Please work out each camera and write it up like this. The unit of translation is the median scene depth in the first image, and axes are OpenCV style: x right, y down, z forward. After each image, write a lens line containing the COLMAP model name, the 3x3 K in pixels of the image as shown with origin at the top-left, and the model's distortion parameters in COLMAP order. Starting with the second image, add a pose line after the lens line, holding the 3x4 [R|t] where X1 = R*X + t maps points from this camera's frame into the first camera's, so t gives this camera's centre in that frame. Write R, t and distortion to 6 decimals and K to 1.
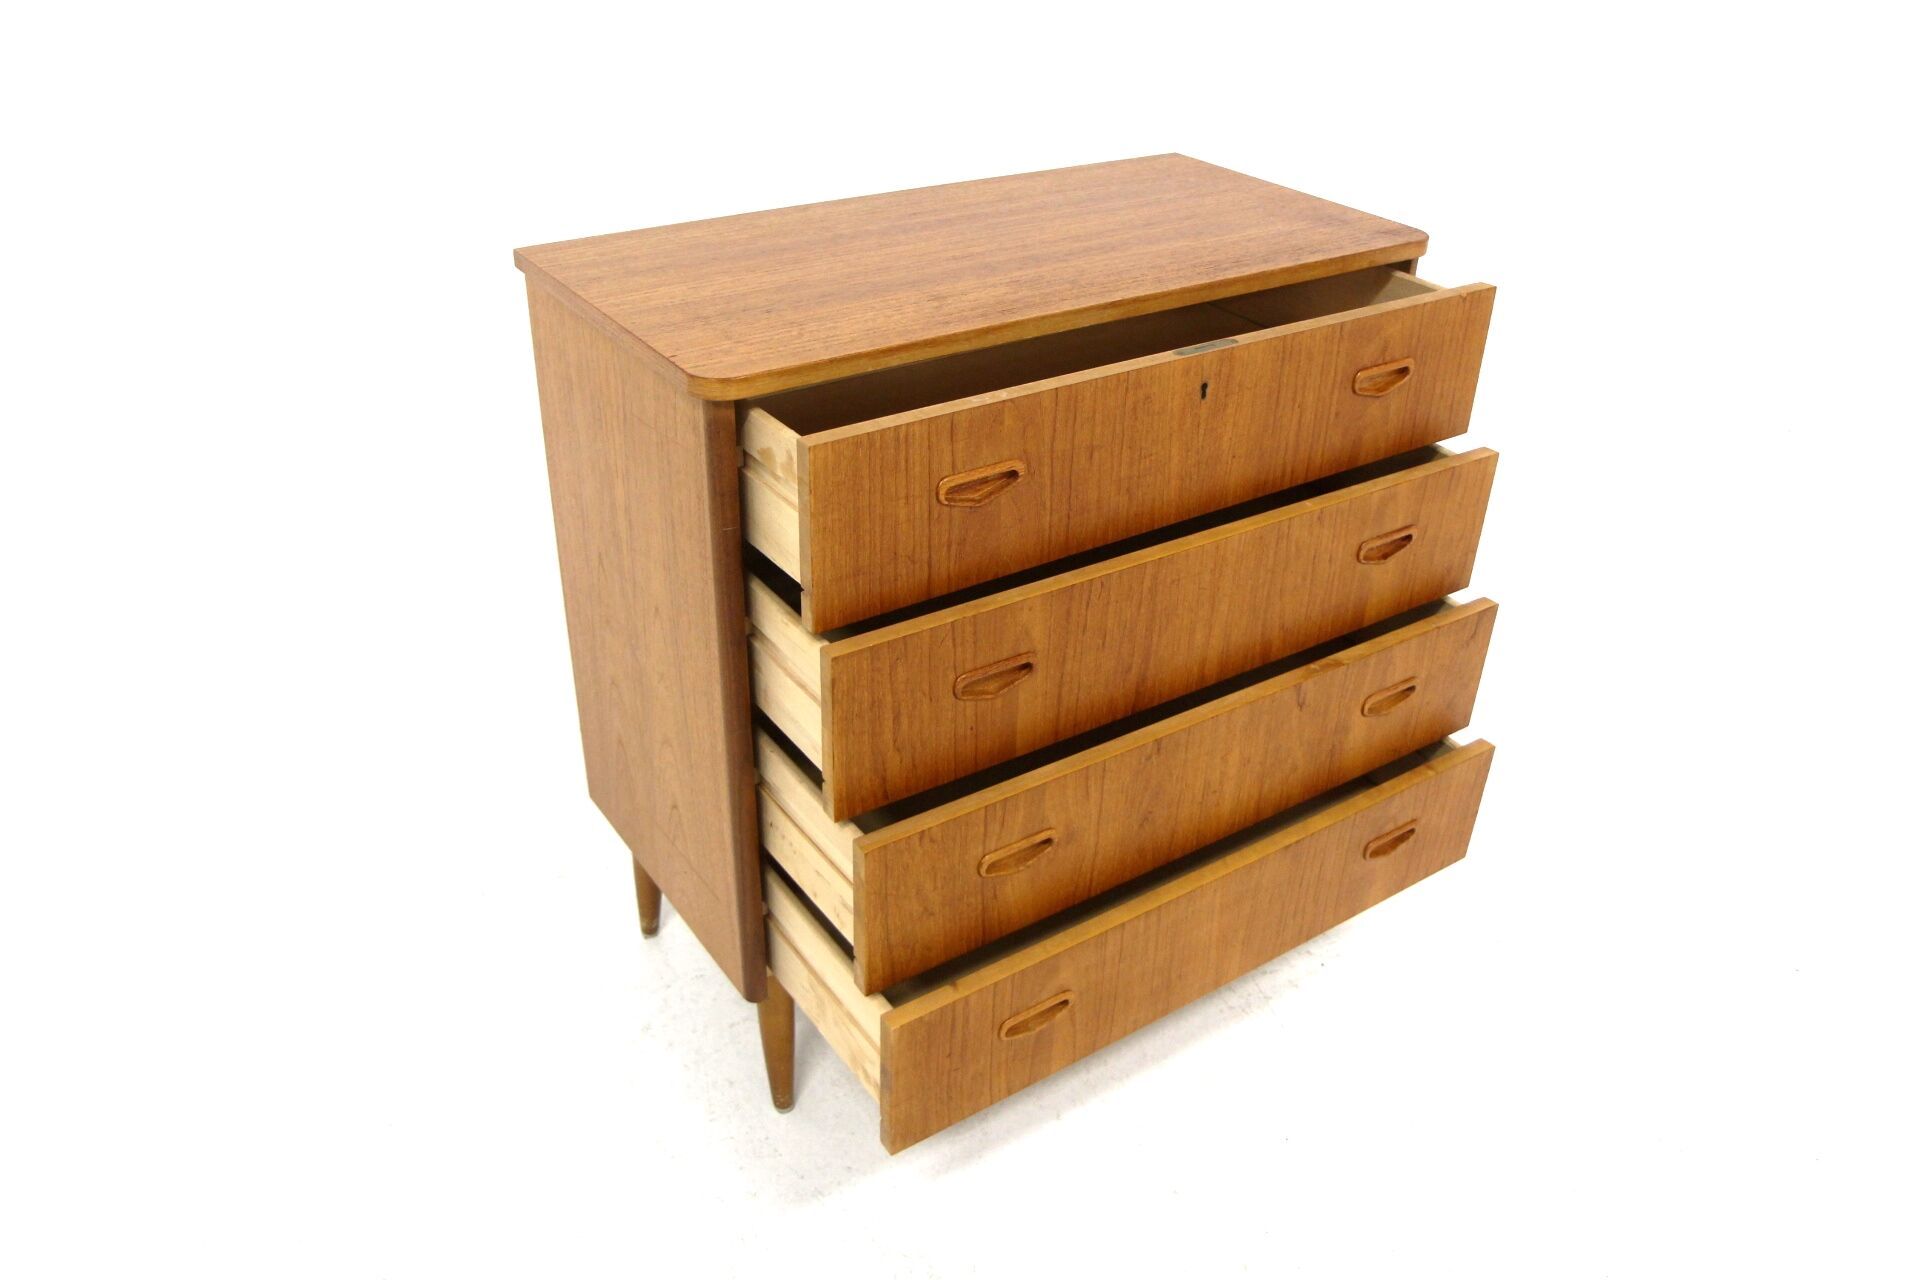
lens RADIAL K [[1496.5, 0, 960.0], [0, 1496.5, 640.0], [0, 0, 1]] dist [-0.040896, 0.000167]
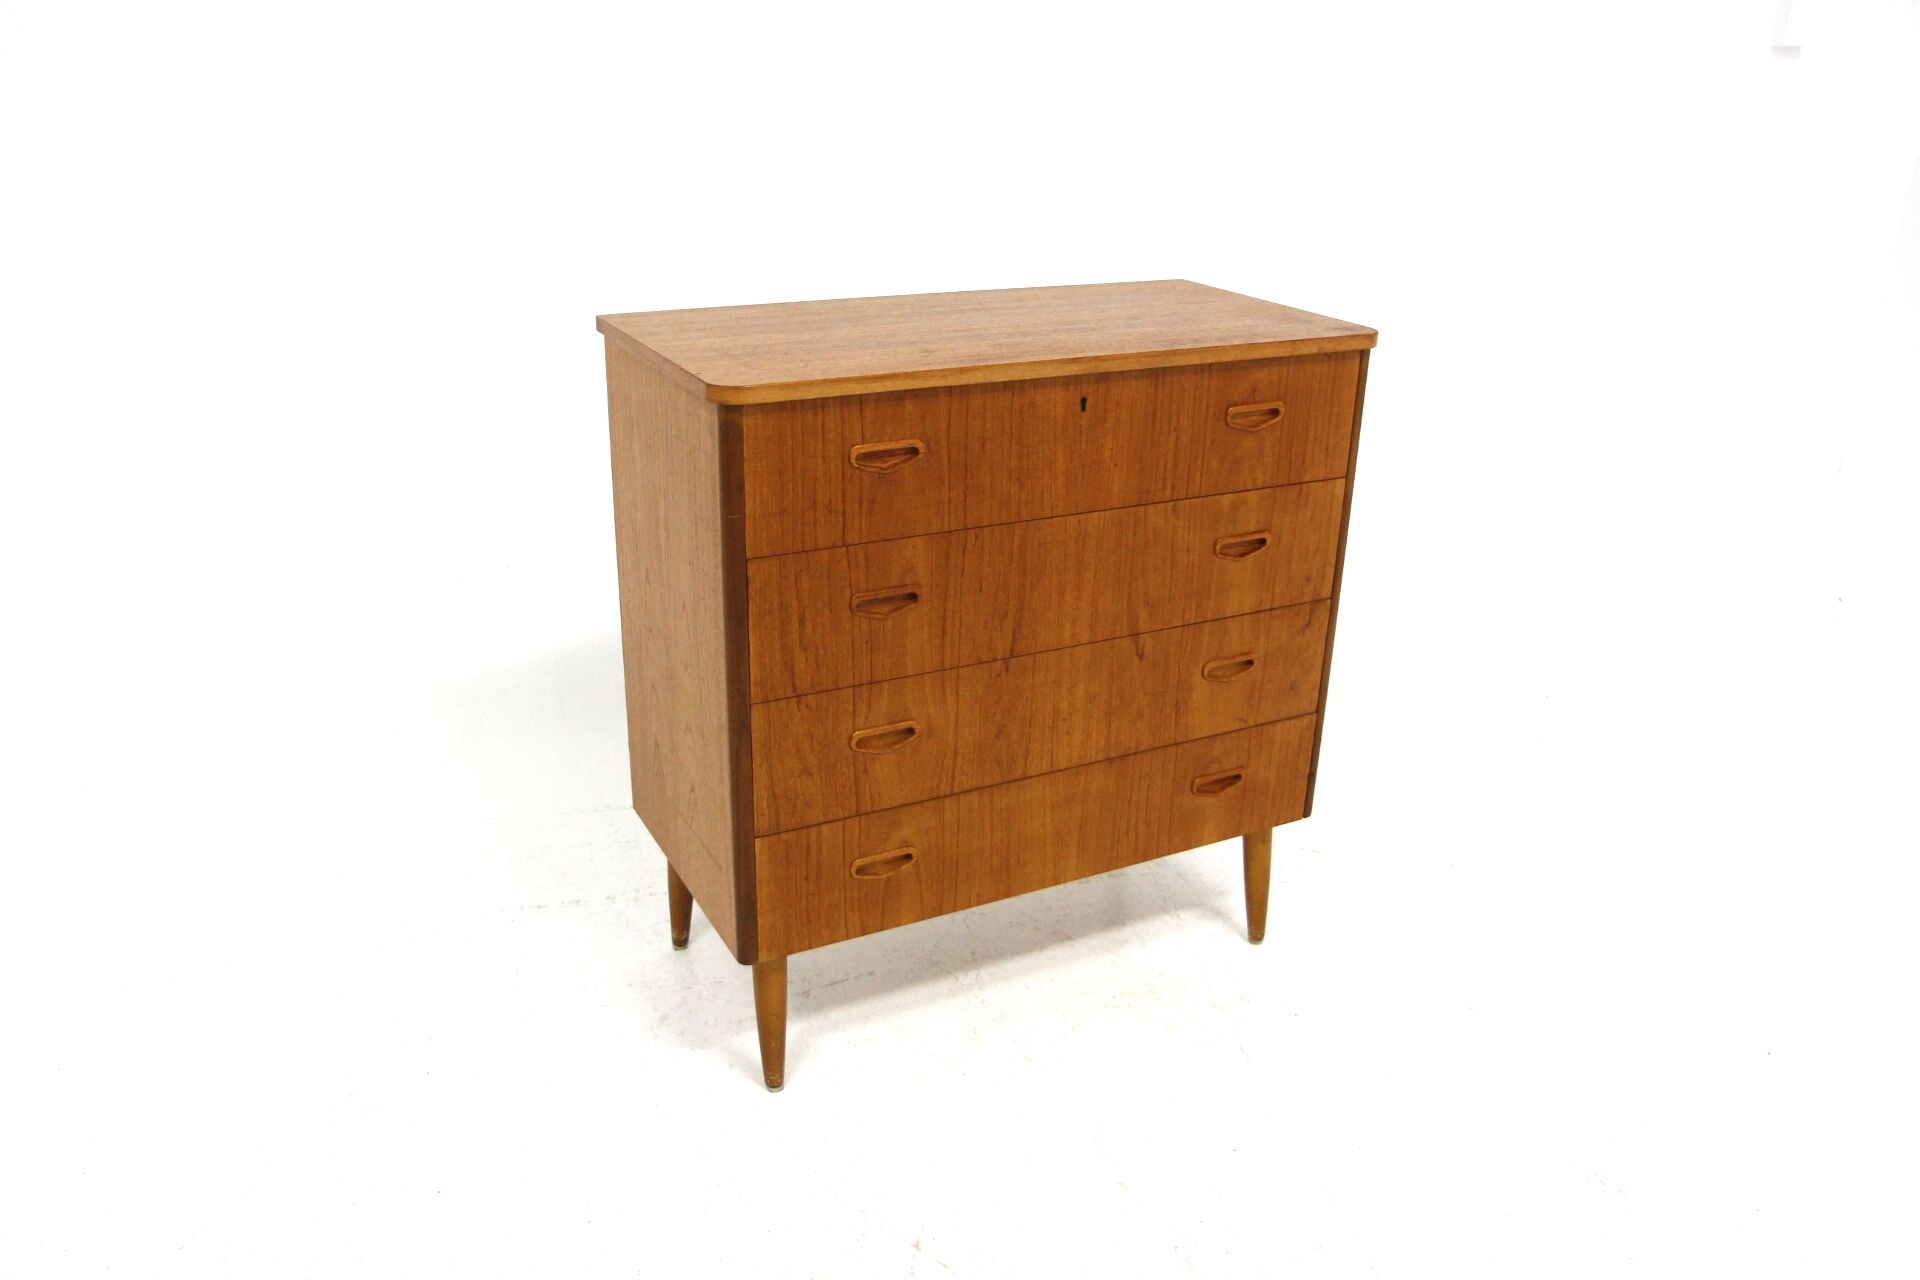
lens RADIAL K [[1521.0, 0, 960.0], [0, 1521.0, 640.0], [0, 0, 1]] dist [0.005809, 0.000044]
pose [[0.992558, 0.071604, -0.098495, 0.201634], [-0.082006, 0.990982, -0.105969, 0.174025], [0.090019, 0.113257, 0.989479, -0.252073]]
